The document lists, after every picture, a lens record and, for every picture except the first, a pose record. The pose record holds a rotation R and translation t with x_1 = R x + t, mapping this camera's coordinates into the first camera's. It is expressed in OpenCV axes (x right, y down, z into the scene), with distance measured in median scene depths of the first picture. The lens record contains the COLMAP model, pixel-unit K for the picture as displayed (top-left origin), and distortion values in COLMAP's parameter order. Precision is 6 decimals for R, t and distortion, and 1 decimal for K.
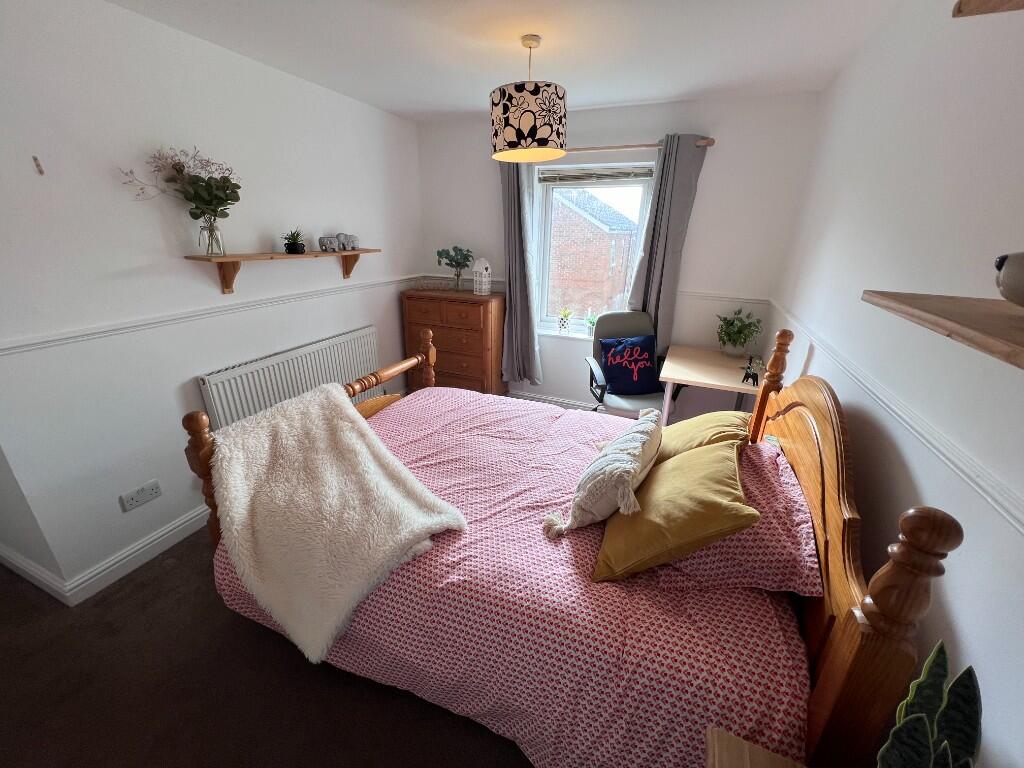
lens RADIAL K [[411.1, 0, 506.6], [0, 411.1, 384.7], [0, 0, 1]] dist [0.003519, -0.000273]
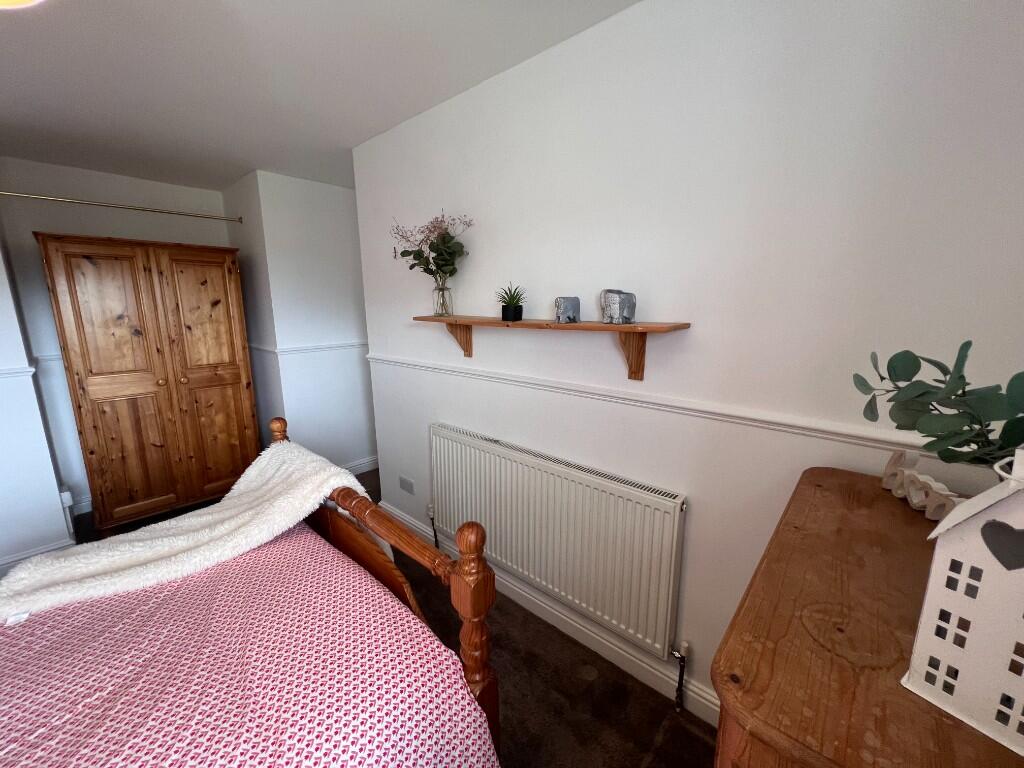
lens RADIAL K [[411.1, 0, 509.3], [0, 411.1, 380.5], [0, 0, 1]] dist [0.003519, -0.000273]
pose [[-0.338926, 0.181304, -0.923178, 0.164475], [-0.331769, 0.895186, 0.297609, -0.527644], [0.880374, 0.407149, -0.243250, 1.463429]]
